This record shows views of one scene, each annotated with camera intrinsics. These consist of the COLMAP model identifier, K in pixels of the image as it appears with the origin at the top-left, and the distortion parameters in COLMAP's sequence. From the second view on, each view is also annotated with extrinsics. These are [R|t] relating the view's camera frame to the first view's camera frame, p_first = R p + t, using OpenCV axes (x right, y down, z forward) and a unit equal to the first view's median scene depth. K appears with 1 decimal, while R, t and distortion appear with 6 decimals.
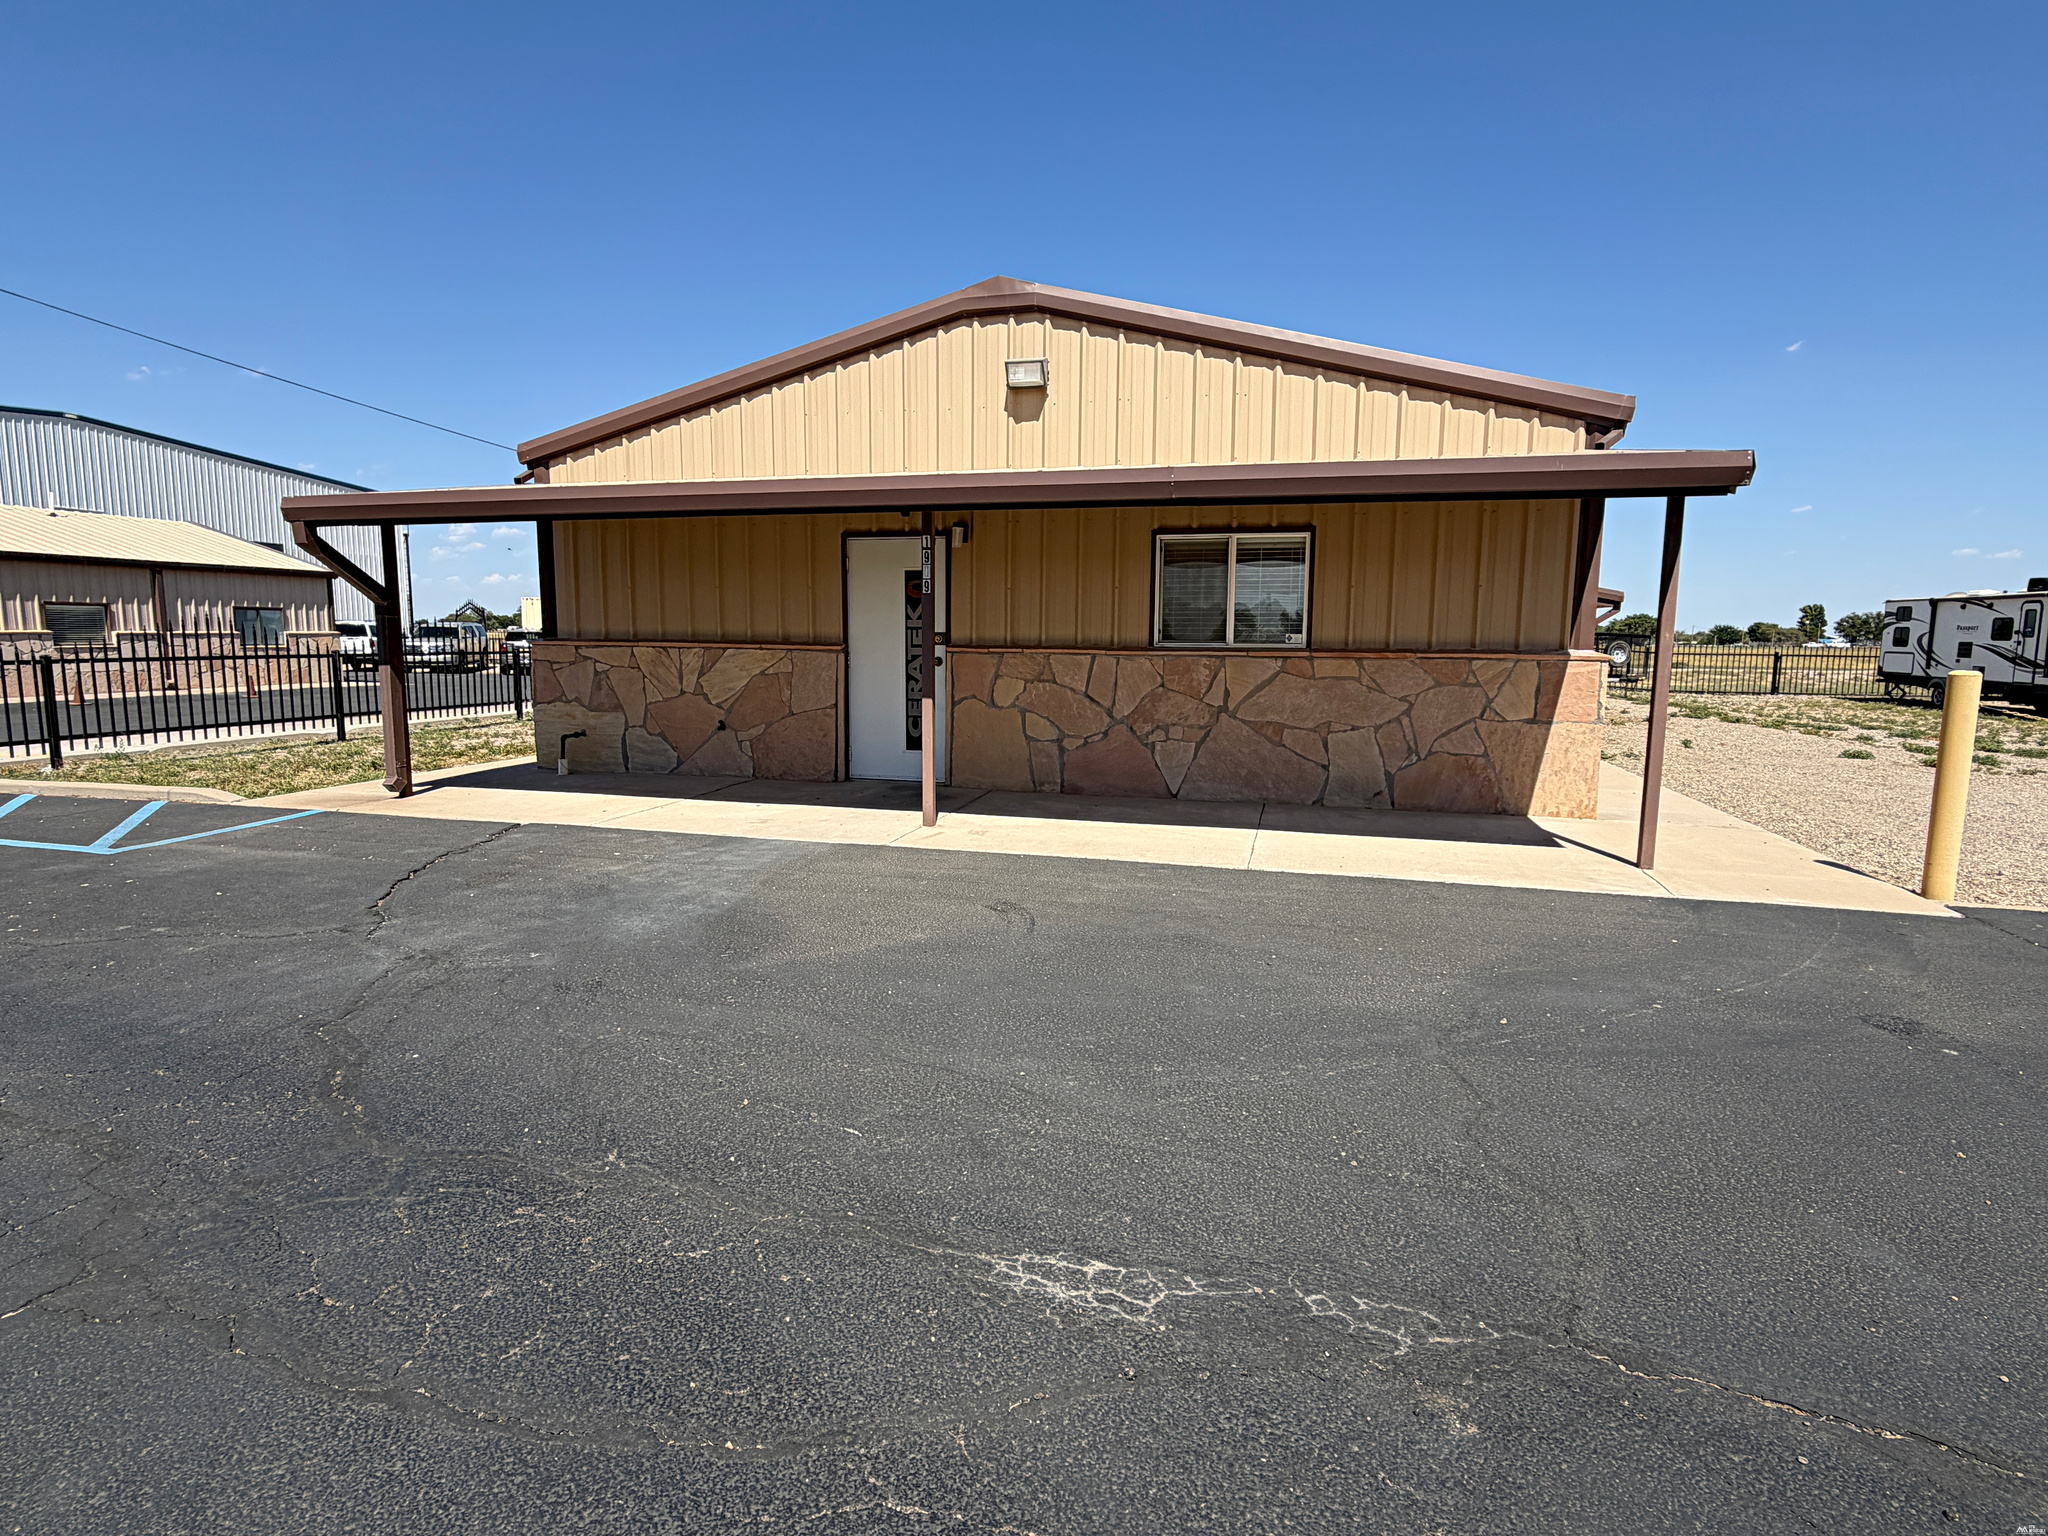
lens RADIAL K [[1059.3, 0, 1026.7], [0, 1059.3, 764.1], [0, 0, 1]] dist [0.001030, -0.000609]
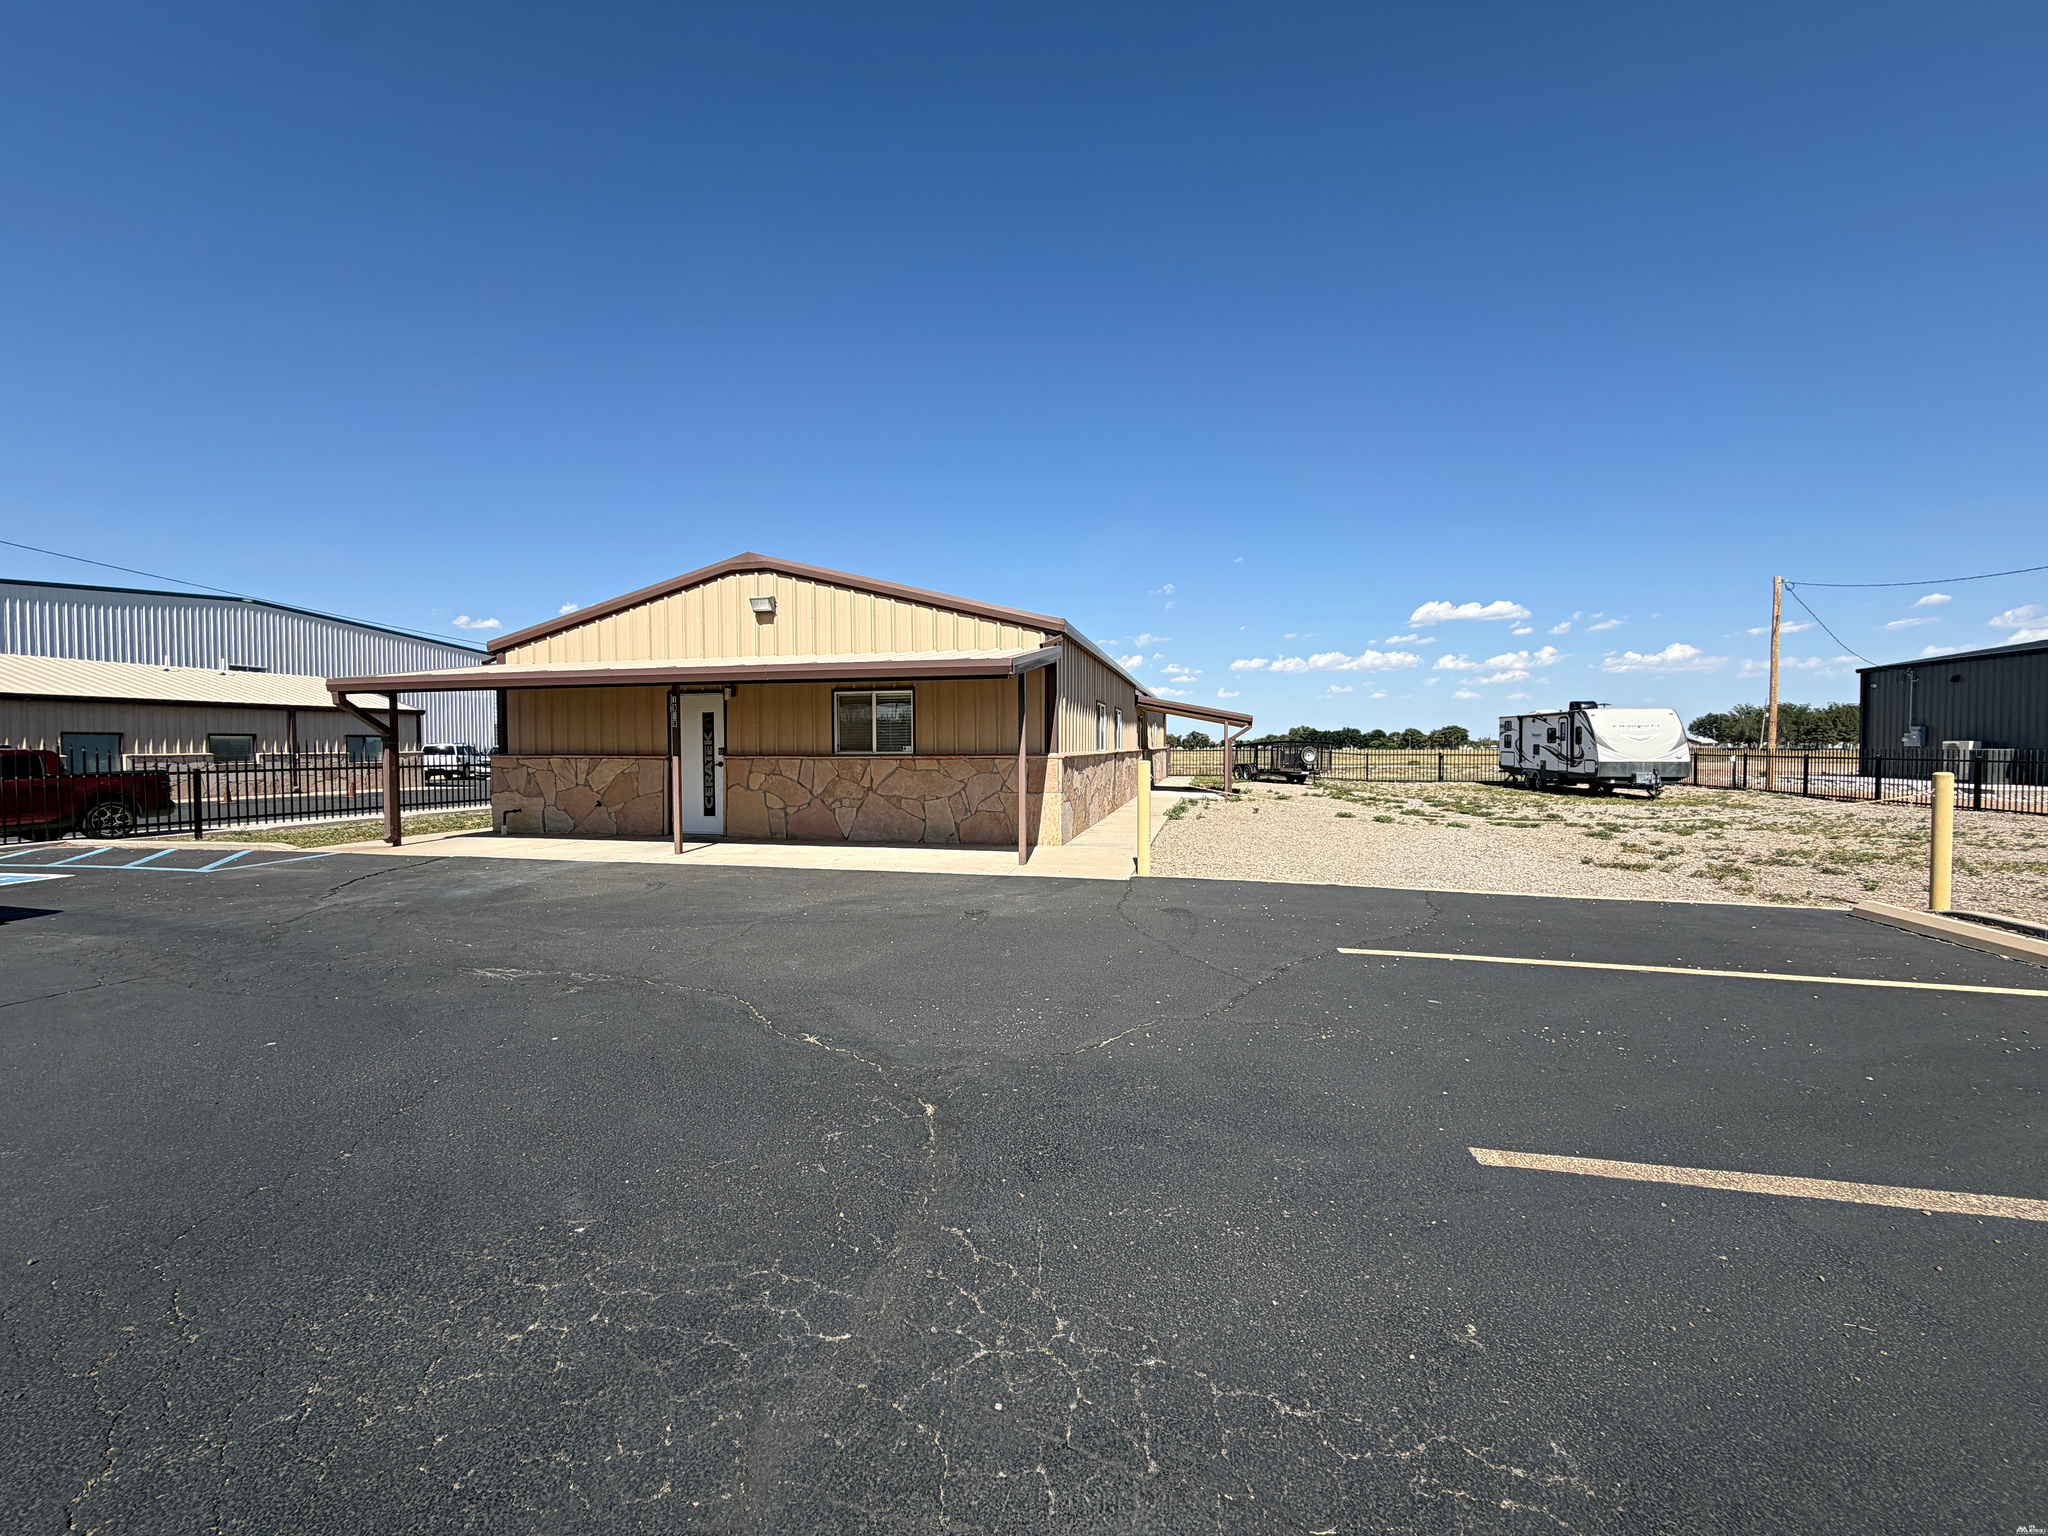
lens RADIAL K [[822.7, 0, 1022.8], [0, 822.7, 763.5], [0, 0, 1]] dist [-0.001540, 0.000282]
pose [[0.999546, -0.013335, 0.027022, 0.374189], [0.016004, 0.994748, -0.101091, 0.045497], [-0.025532, 0.101478, 0.994510, -0.347984]]
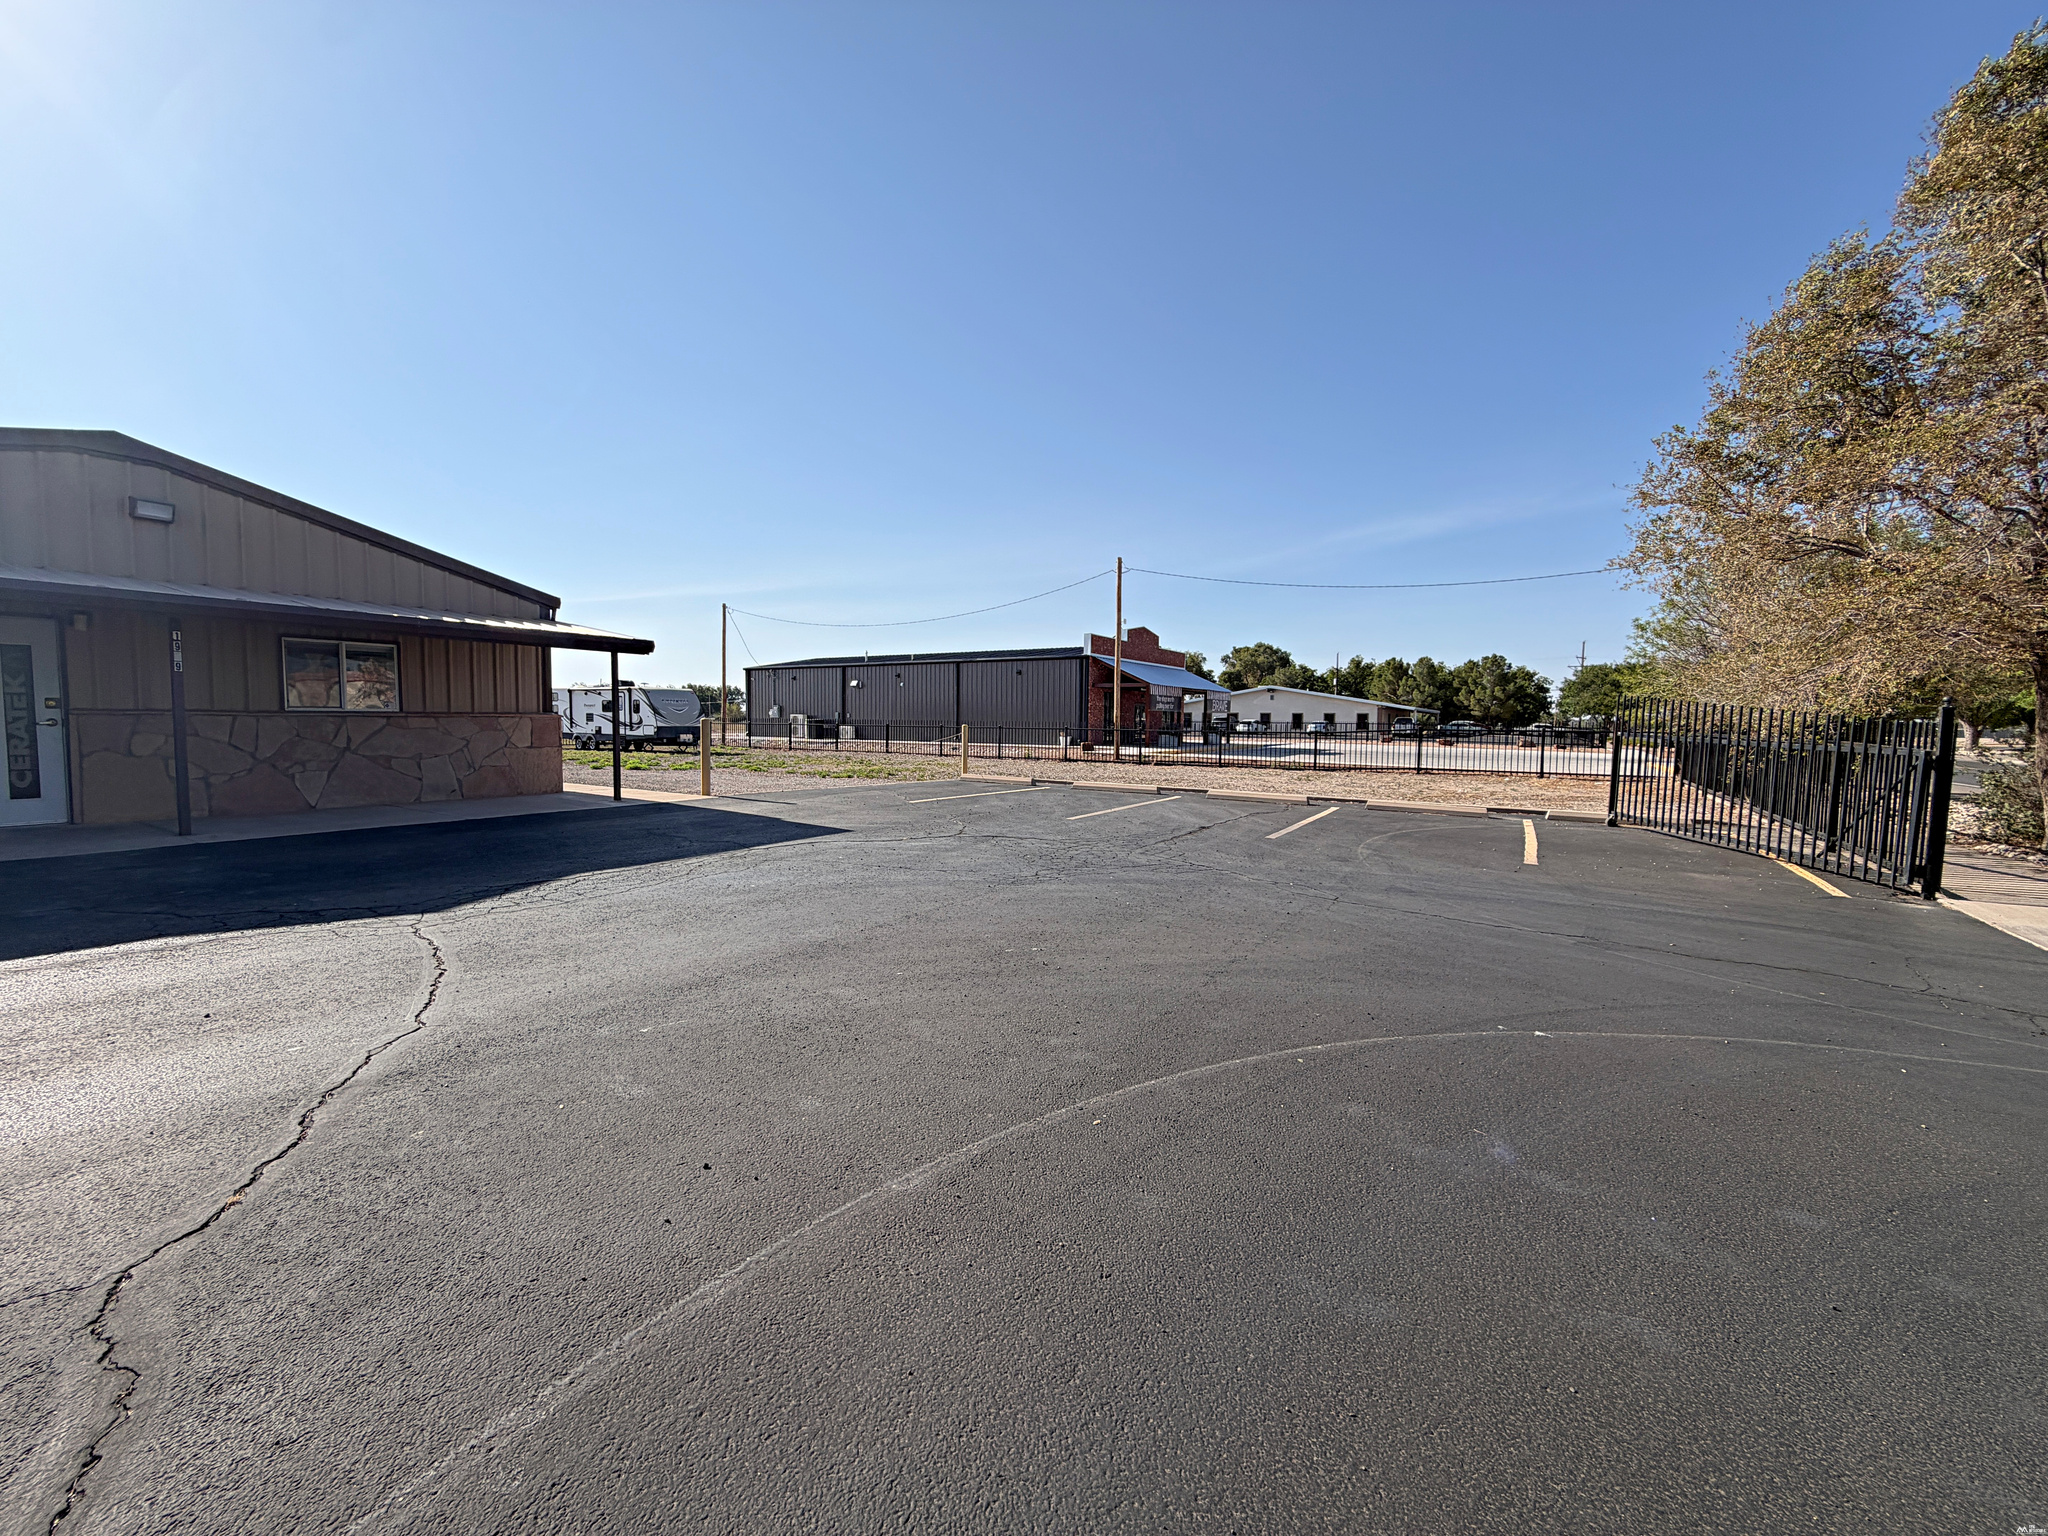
lens RADIAL K [[822.7, 0, 1018.7], [0, 822.7, 770.9], [0, 0, 1]] dist [-0.001540, 0.000282]
pose [[0.298649, -0.065516, 0.952111, -0.648423], [0.110928, 0.993262, 0.033553, 0.048205], [-0.947894, 0.095595, 0.303905, -0.316075]]
